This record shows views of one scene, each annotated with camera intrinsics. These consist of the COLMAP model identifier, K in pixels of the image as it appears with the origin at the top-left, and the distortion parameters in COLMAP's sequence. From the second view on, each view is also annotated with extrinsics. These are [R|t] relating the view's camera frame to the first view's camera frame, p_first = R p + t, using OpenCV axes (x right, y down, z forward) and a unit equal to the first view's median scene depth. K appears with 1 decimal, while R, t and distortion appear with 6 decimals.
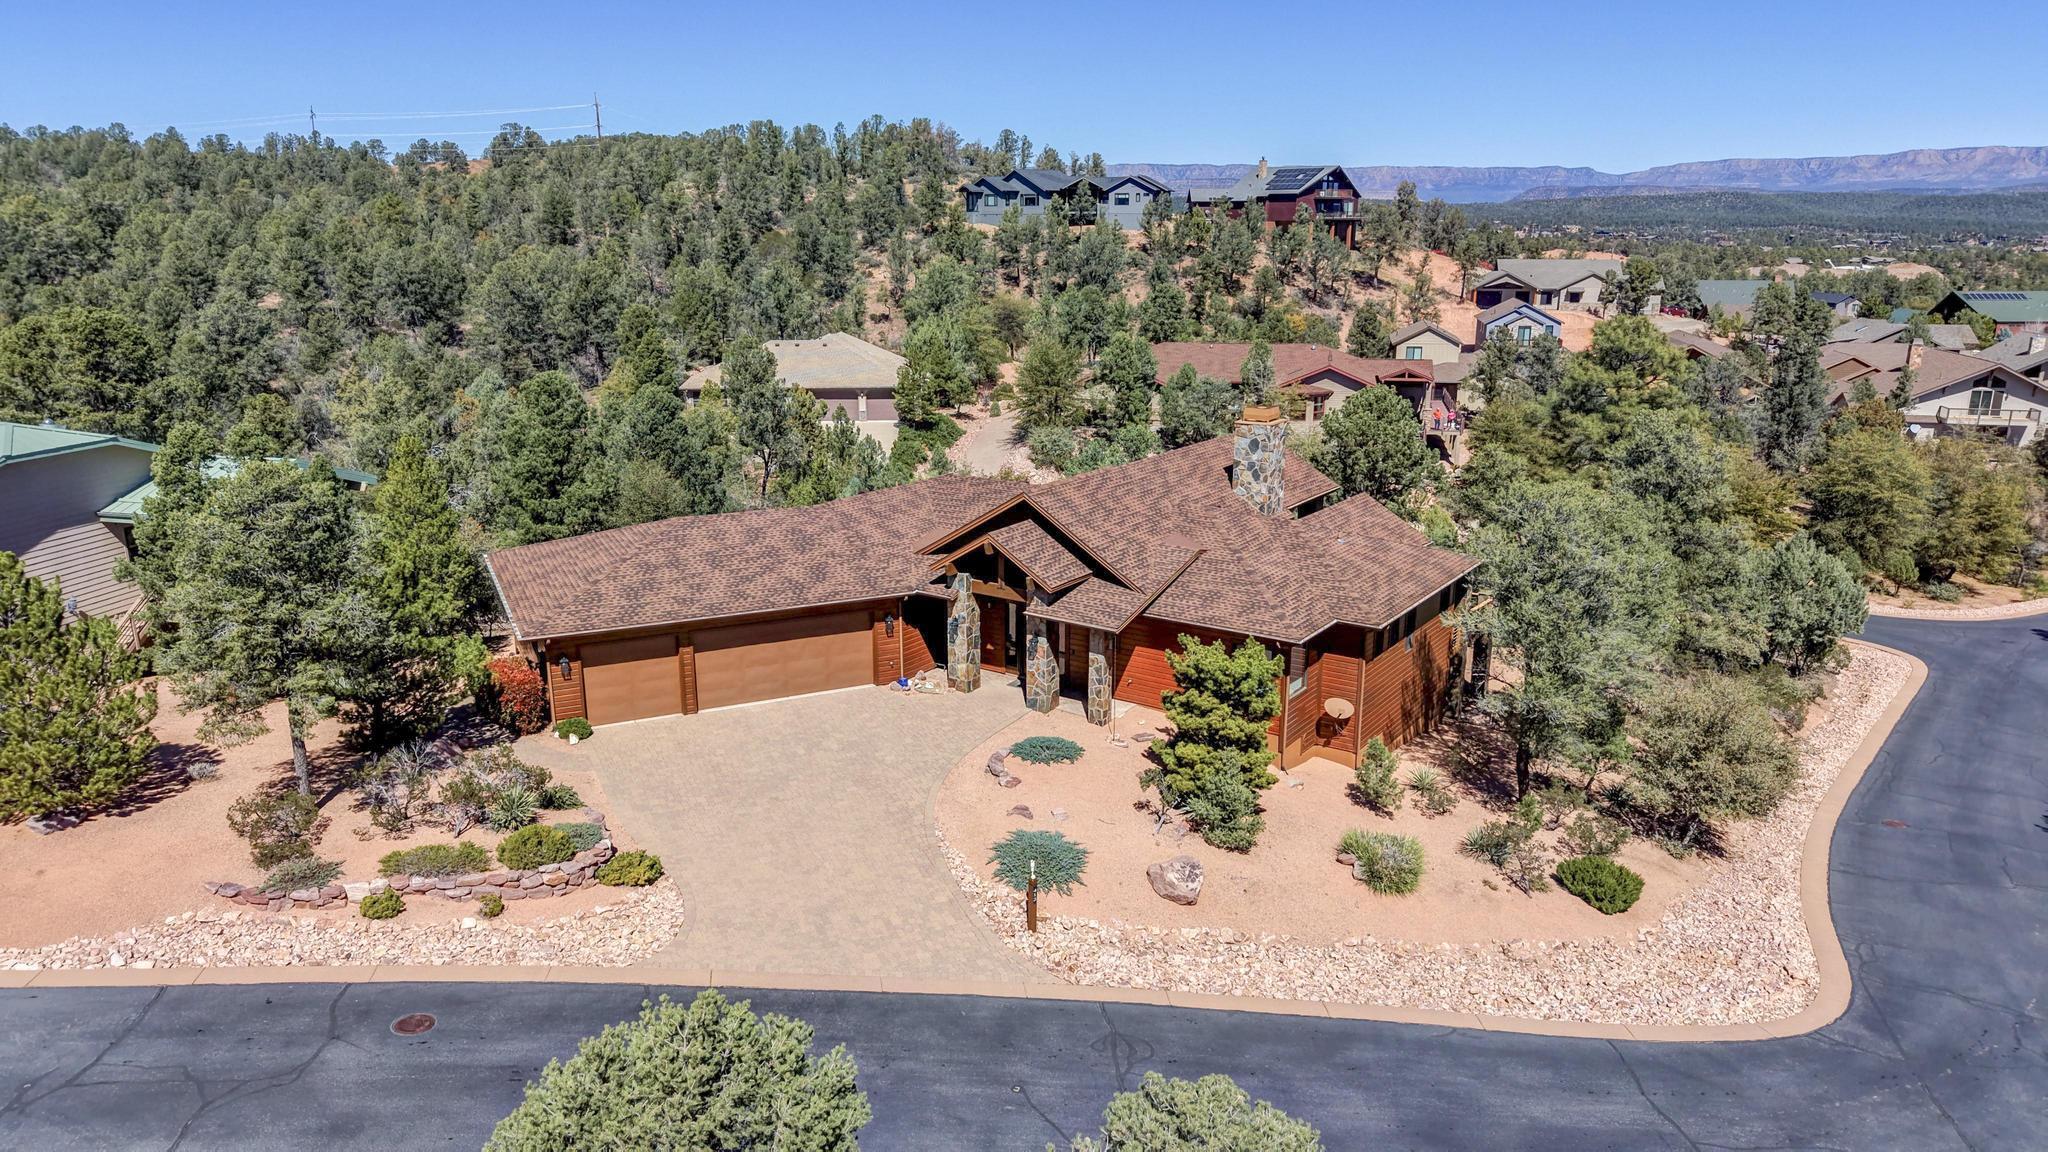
lens RADIAL K [[1429.6, 0, 1033.6], [0, 1429.6, 579.6], [0, 0, 1]] dist [0.034936, -0.003038]
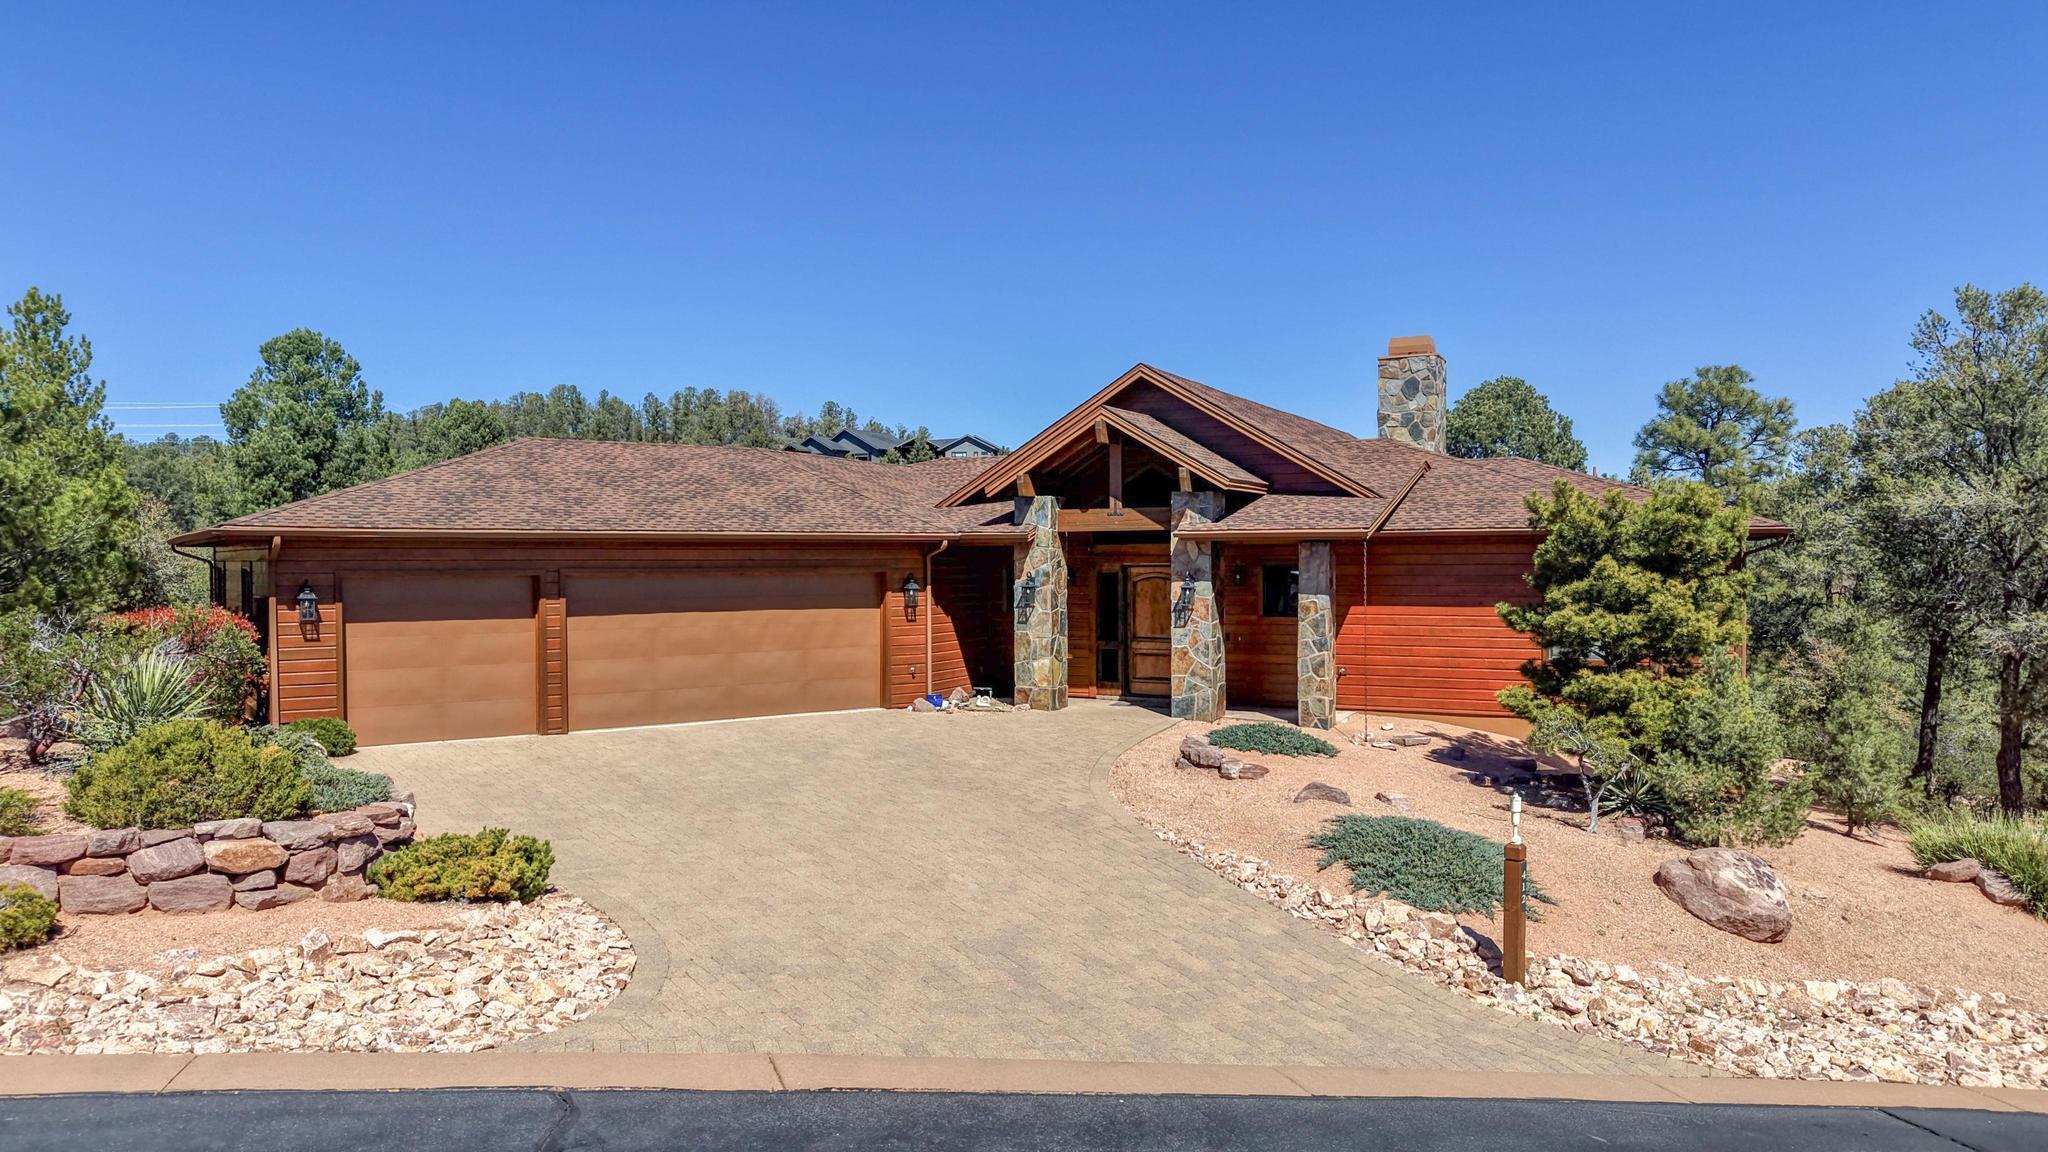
lens RADIAL K [[1429.6, 0, 1023.3], [0, 1429.6, 587.9], [0, 0, 1]] dist [0.034936, -0.003038]
pose [[0.989600, -0.009126, 0.143557, -0.138044], [0.042500, 0.971983, -0.231179, 0.161618], [-0.137425, 0.234876, 0.962262, 0.437307]]
